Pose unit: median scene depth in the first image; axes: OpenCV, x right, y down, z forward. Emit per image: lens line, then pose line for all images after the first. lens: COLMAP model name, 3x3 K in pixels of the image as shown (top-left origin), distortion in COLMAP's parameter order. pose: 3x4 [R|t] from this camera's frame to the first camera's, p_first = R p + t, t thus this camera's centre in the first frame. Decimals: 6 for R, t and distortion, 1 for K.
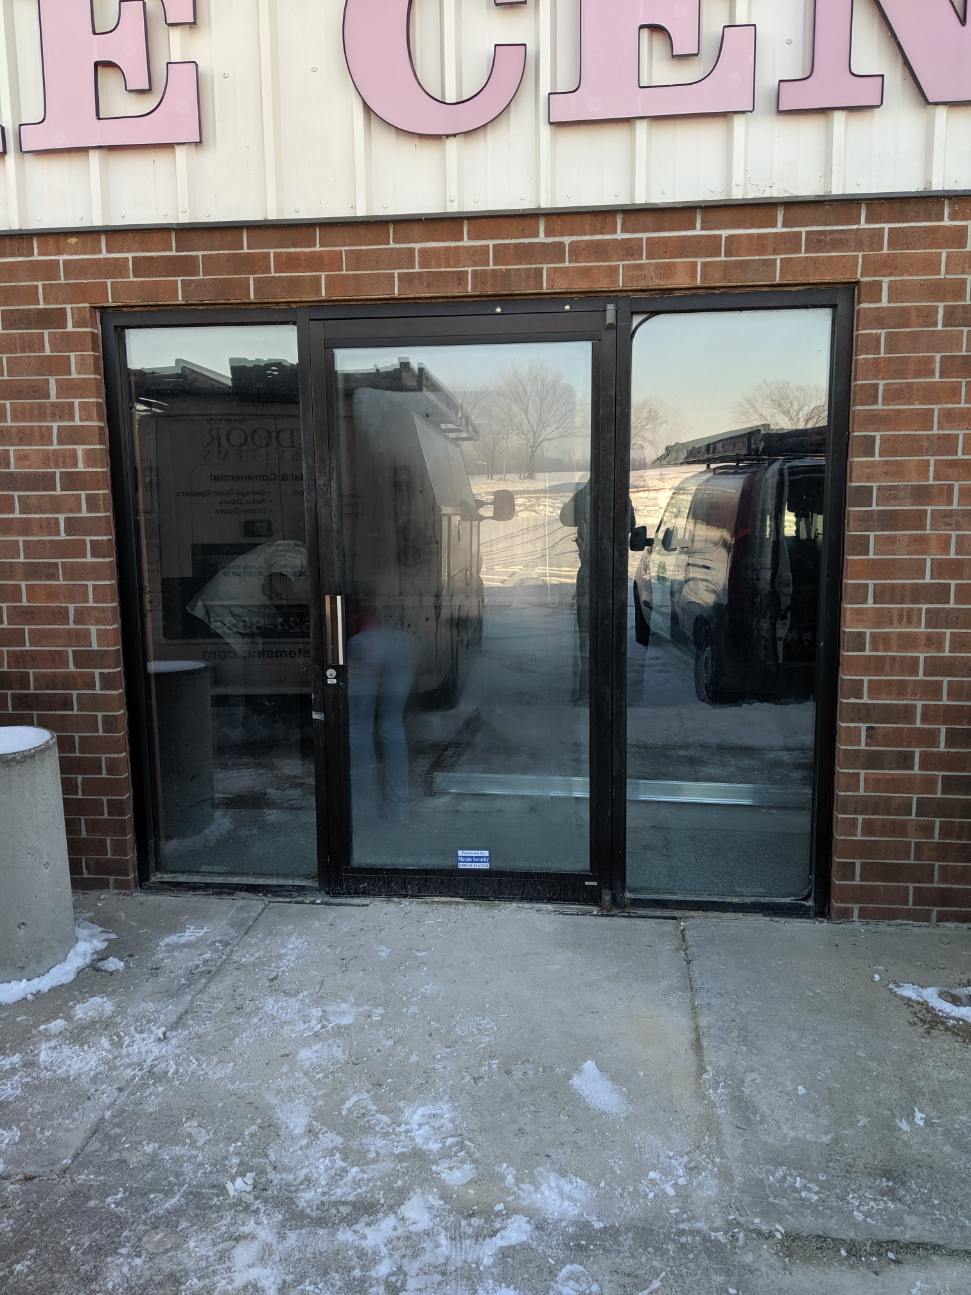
lens RADIAL K [[1047.2, 0, 485.6], [0, 1047.2, 642.0], [0, 0, 1]] dist [0.055971, -0.074993]
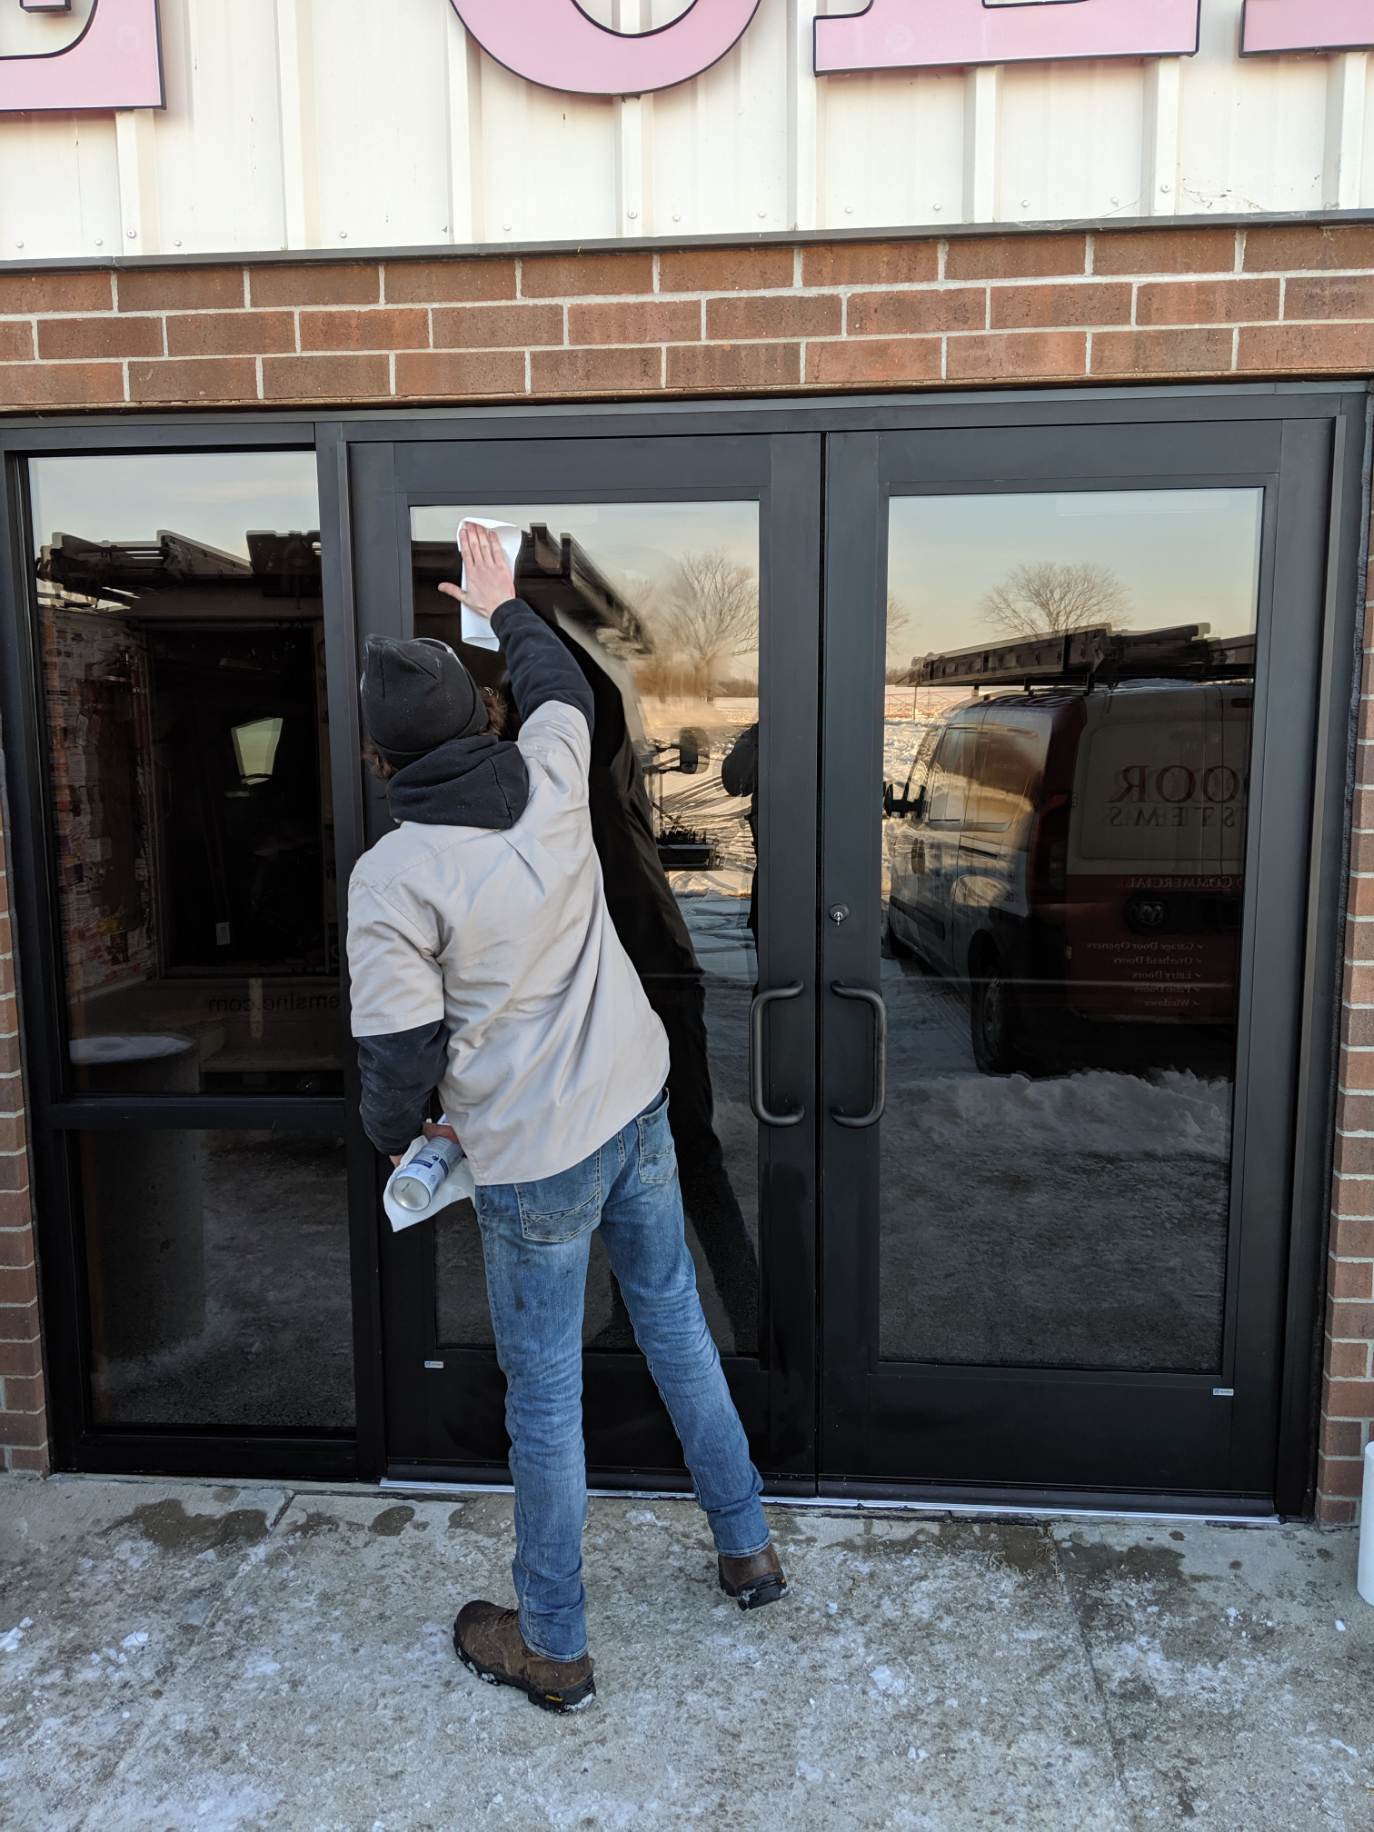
lens RADIAL K [[1481.5, 0, 678.1], [0, 1481.5, 915.2], [0, 0, 1]] dist [0.055971, -0.074993]
pose [[0.999403, -0.003508, 0.034367, -0.035142], [0.003900, 0.999928, -0.011339, -0.051522], [-0.034325, 0.011466, 0.999345, 0.234334]]
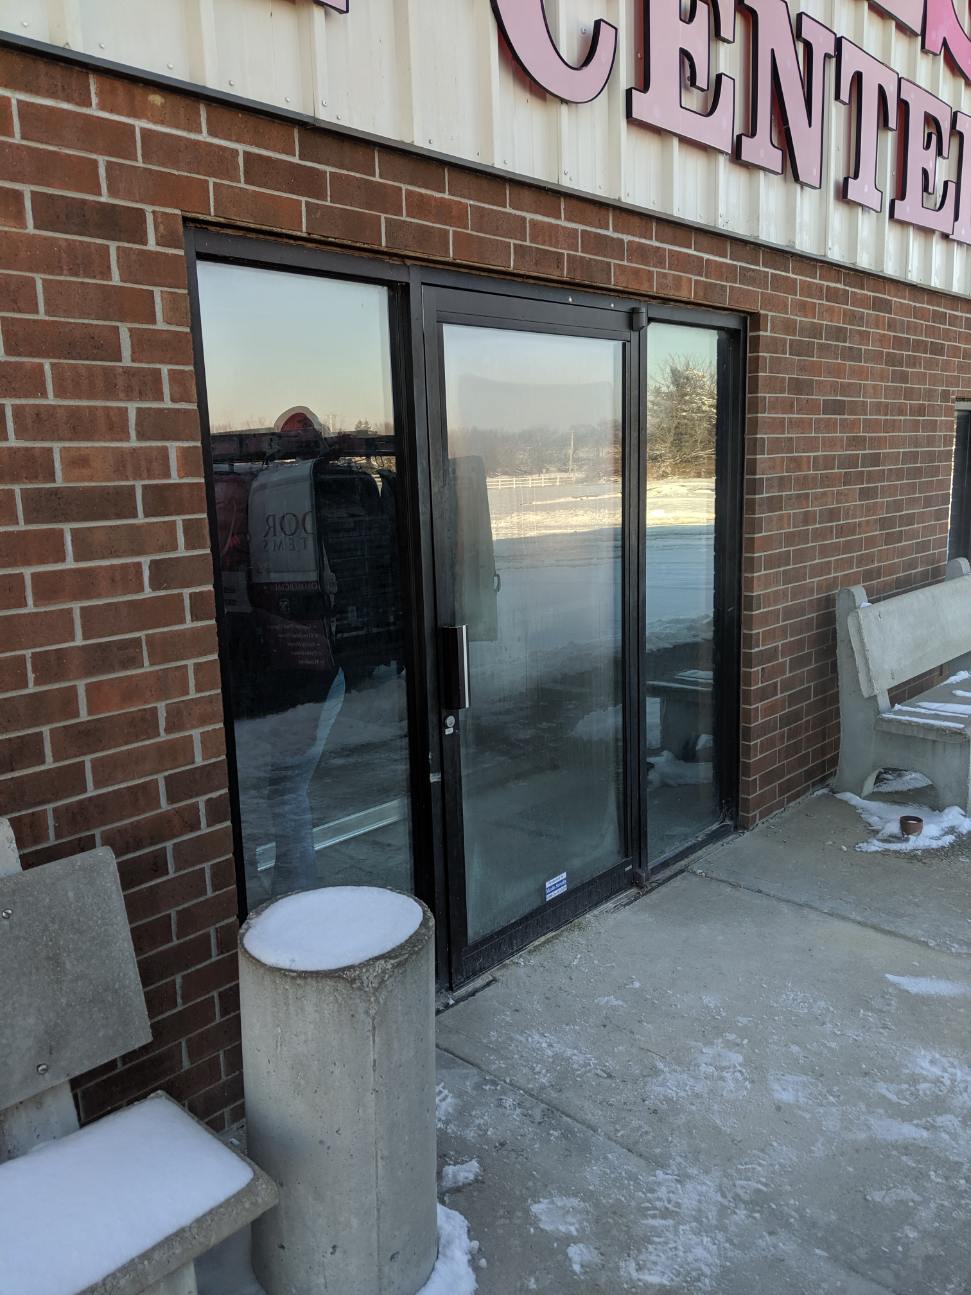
lens RADIAL K [[1047.2, 0, 486.2], [0, 1047.2, 656.0], [0, 0, 1]] dist [0.055971, -0.074993]
pose [[0.565286, -0.158175, 0.809588, -0.855301], [0.153301, 0.984491, 0.085306, -0.094007], [-0.810525, 0.075889, 0.580767, 0.543051]]
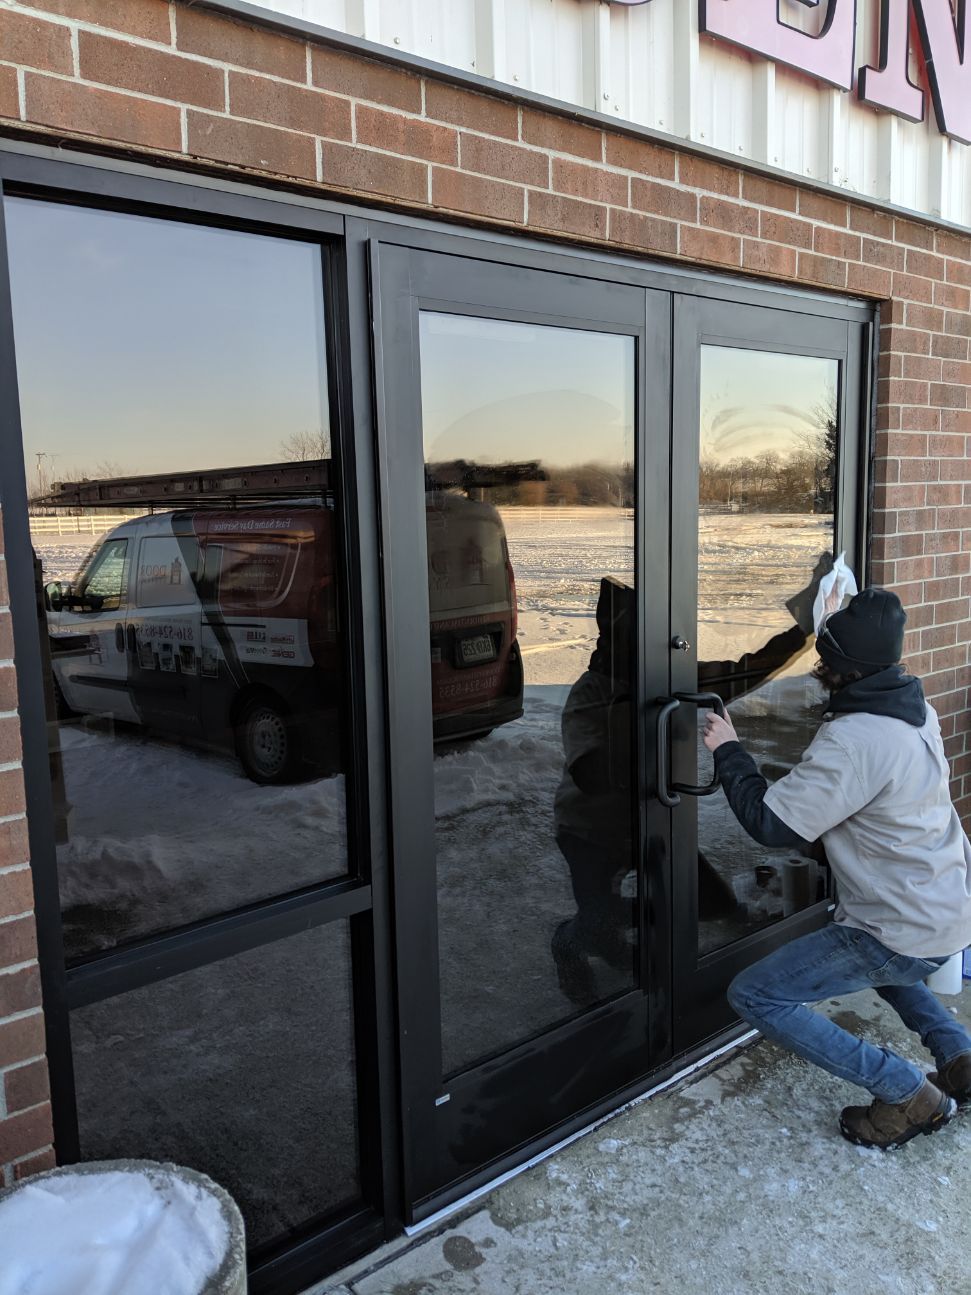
lens RADIAL K [[1047.2, 0, 502.6], [0, 1047.2, 637.4], [0, 0, 1]] dist [0.055971, -0.074993]
pose [[0.663784, -0.103631, 0.740710, -0.593931], [0.133912, 0.990818, 0.018619, -0.097864], [-0.735839, 0.086831, 0.671566, 0.611456]]
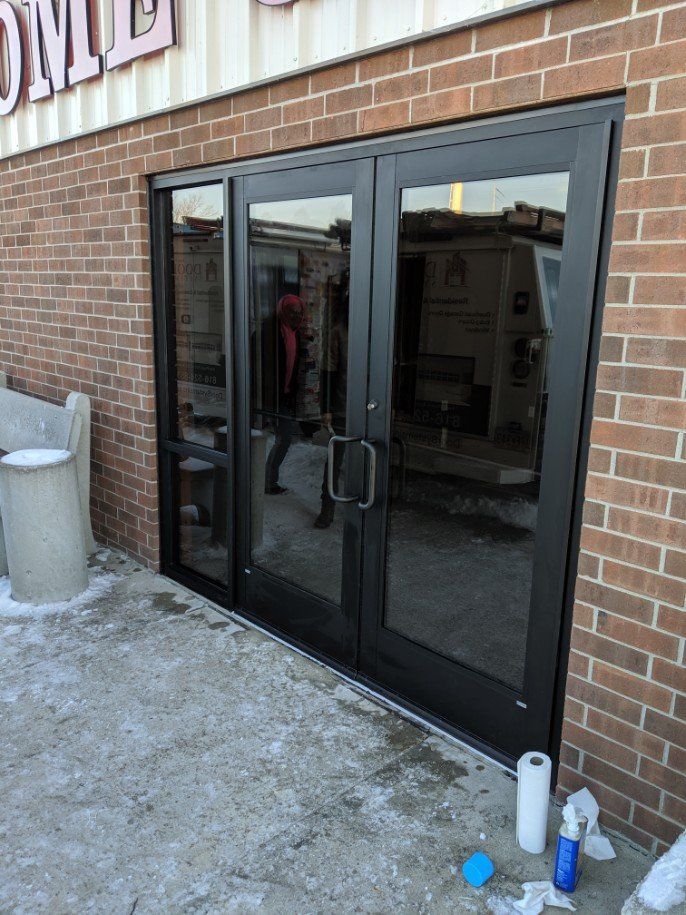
lens RADIAL K [[739.9, 0, 334.6], [0, 739.9, 465.4], [0, 0, 1]] dist [0.055971, -0.074993]
pose [[0.768948, 0.177564, -0.614158, 0.562029], [-0.131818, 0.984049, 0.119465, -0.086535], [0.625574, -0.010905, 0.780088, 0.380928]]
